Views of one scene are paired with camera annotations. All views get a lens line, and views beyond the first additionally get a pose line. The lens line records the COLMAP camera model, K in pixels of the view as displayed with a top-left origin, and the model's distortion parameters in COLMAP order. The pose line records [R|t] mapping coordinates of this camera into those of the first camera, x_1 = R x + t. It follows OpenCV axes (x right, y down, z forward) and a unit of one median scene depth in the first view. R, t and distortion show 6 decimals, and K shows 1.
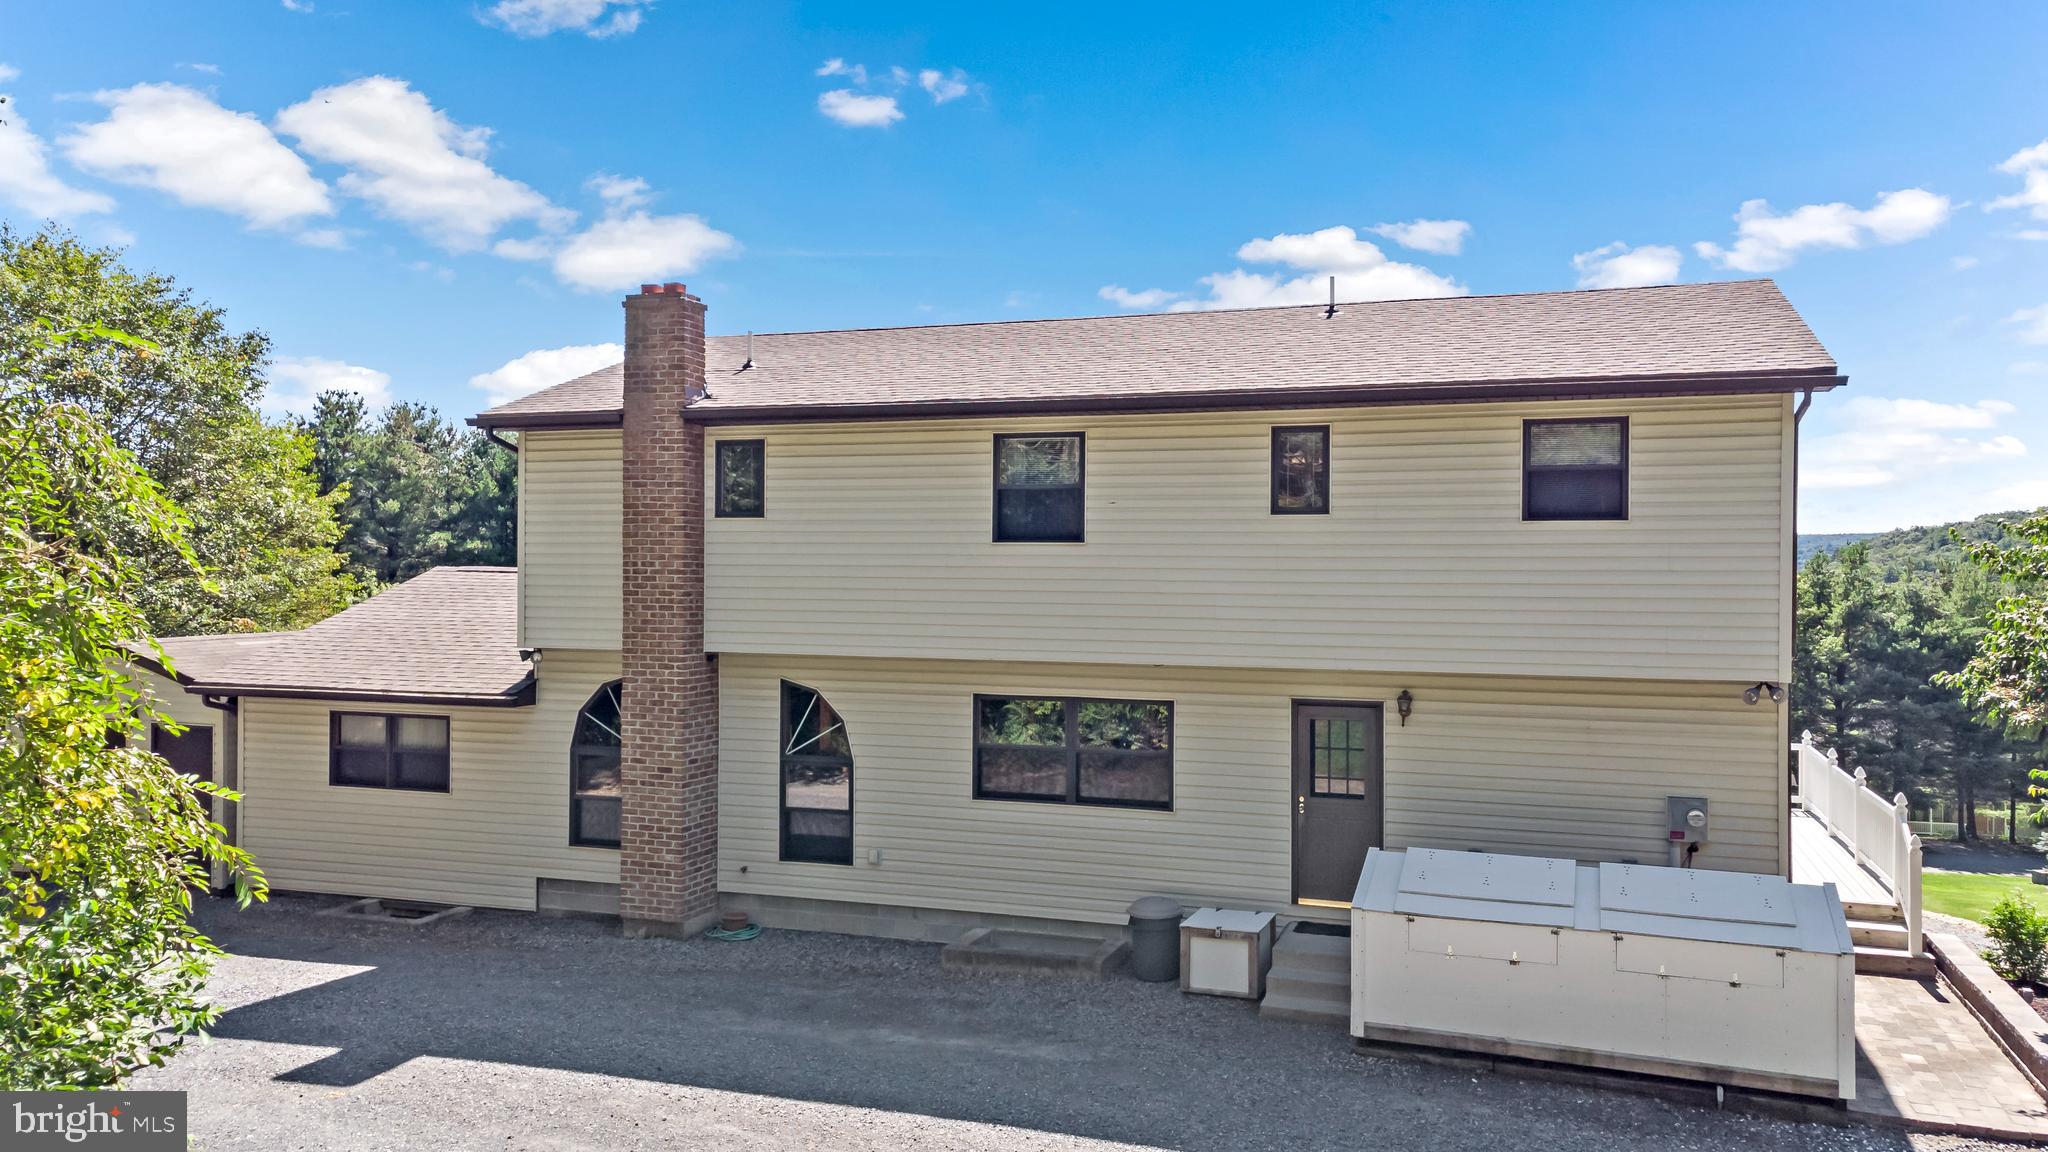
lens RADIAL K [[1526.0, 0, 1014.0], [0, 1526.0, 569.0], [0, 0, 1]] dist [0.017915, 0.041375]
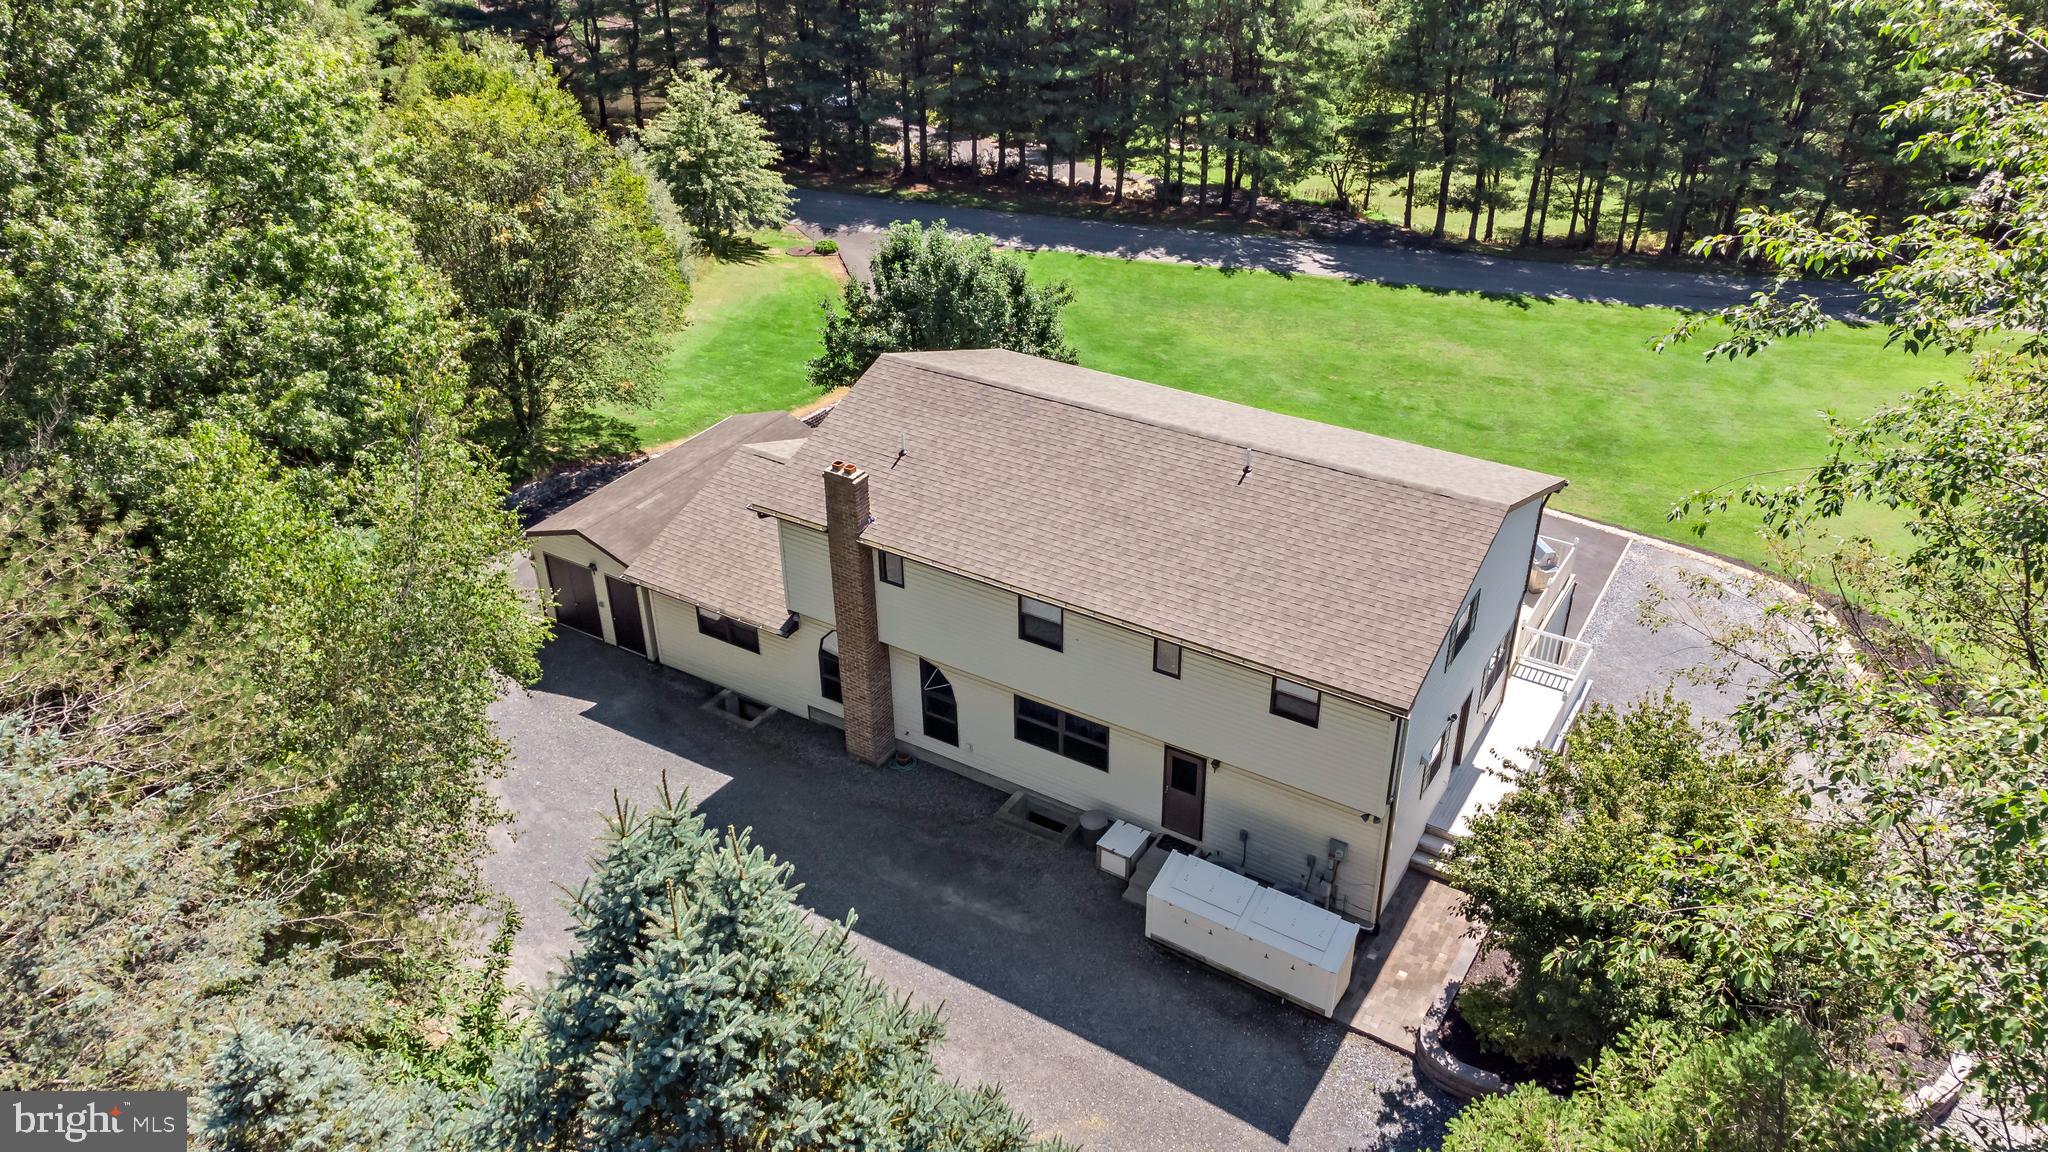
lens RADIAL K [[1526.0, 0, 1020.3], [0, 1526.0, 580.6], [0, 0, 1]] dist [0.017915, 0.041375]
pose [[0.977183, 0.097757, -0.188566, 0.311999], [0.015849, 0.851753, 0.523703, -0.993367], [0.211807, -0.514742, 0.830770, -0.474381]]
